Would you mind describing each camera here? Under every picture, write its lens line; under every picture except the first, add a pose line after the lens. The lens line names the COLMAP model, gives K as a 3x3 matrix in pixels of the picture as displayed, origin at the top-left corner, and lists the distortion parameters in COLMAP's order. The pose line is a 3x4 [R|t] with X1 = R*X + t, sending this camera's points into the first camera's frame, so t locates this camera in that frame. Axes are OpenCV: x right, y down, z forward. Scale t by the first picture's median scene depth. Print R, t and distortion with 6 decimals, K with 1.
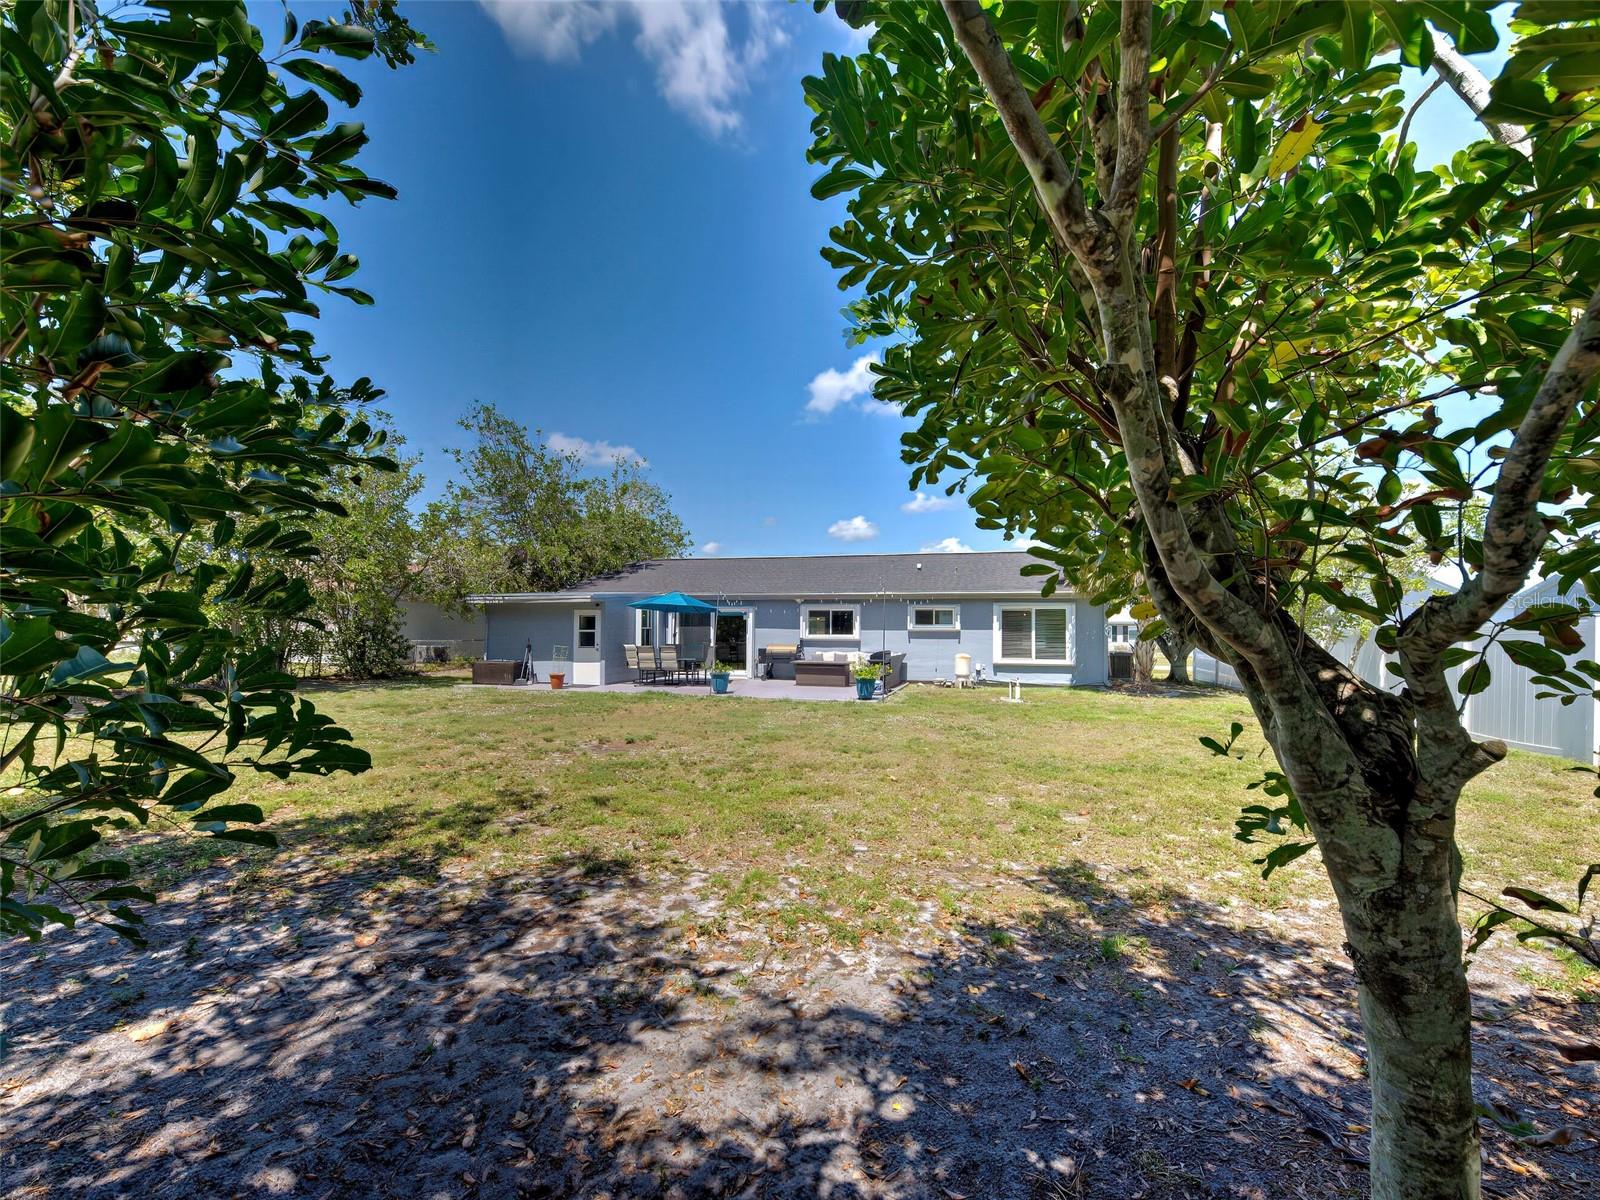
lens RADIAL K [[708.0, 0, 800.0], [0, 708.0, 600.0], [0, 0, 1]] dist [0.002778, 0.000380]
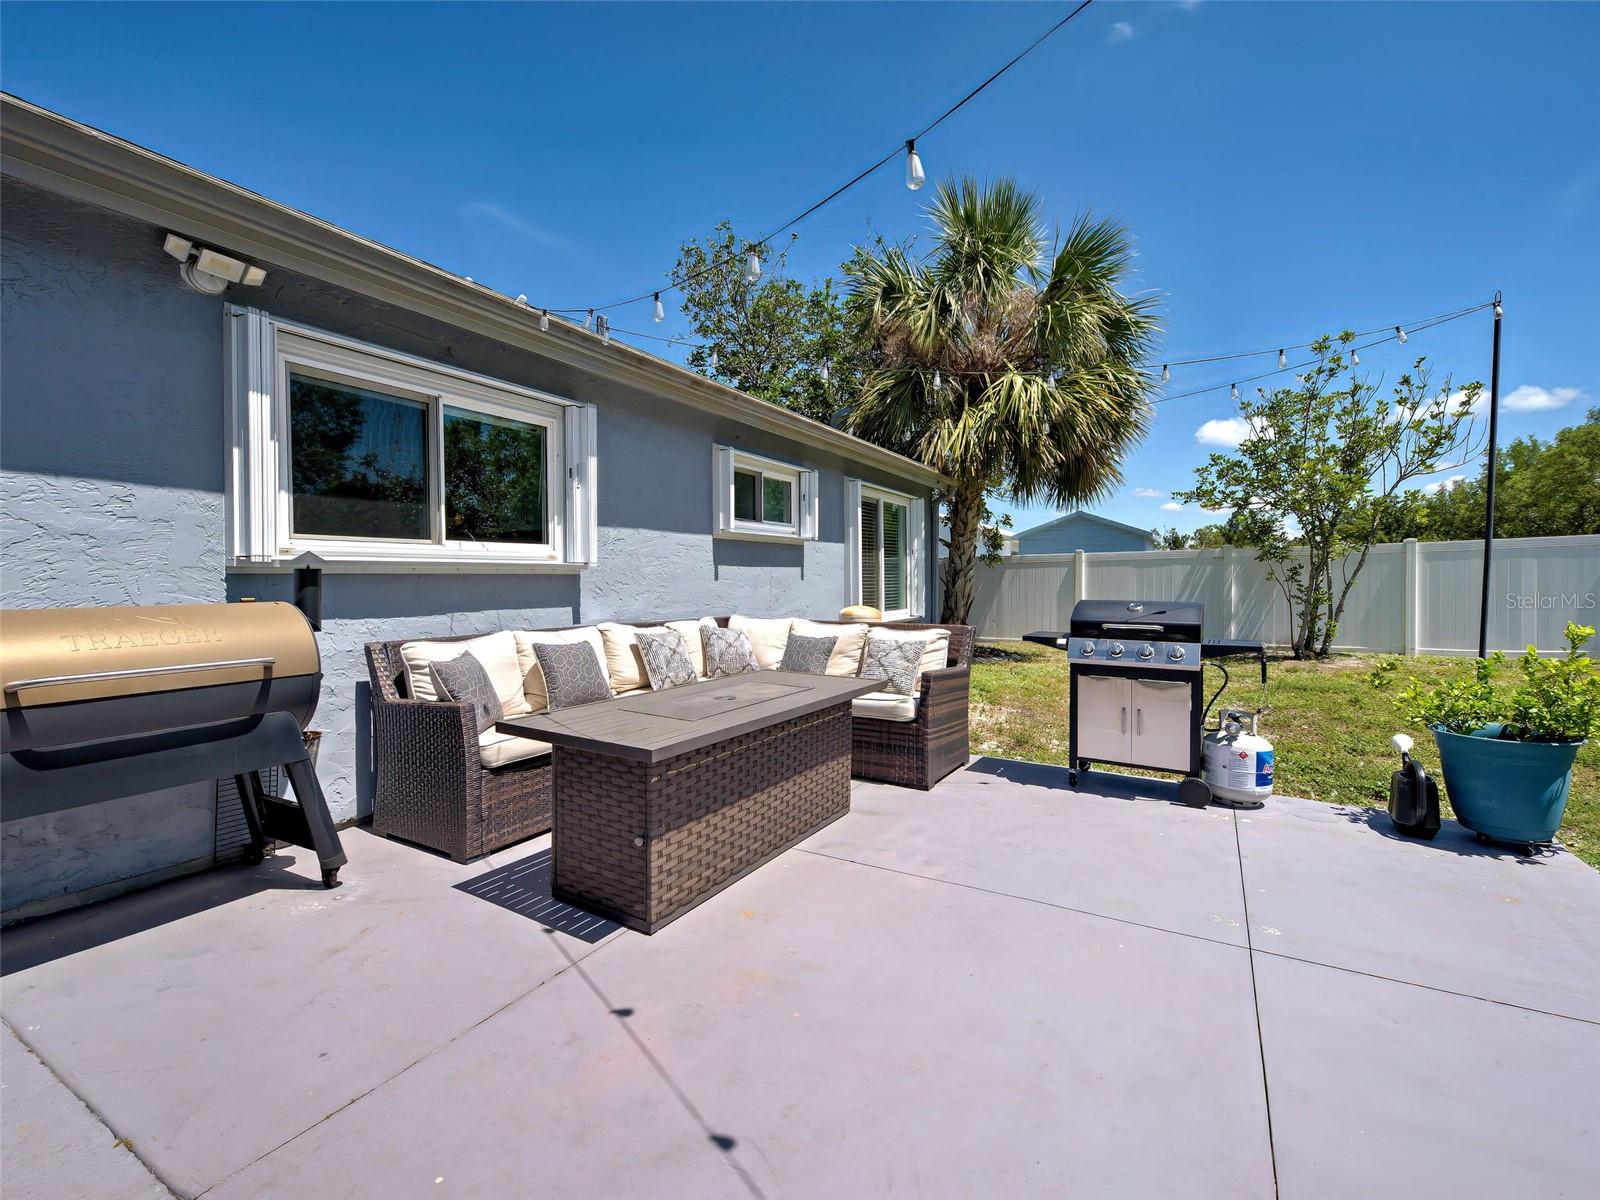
lens RADIAL K [[696.9, 0, 838.6], [0, 696.9, 580.3], [0, 0, 1]] dist [0.002184, 0.000292]
pose [[0.199805, -0.011714, 0.979766, -0.110851], [-0.034110, 0.999239, 0.018902, 0.053646], [-0.979242, -0.037196, 0.199254, 0.895826]]
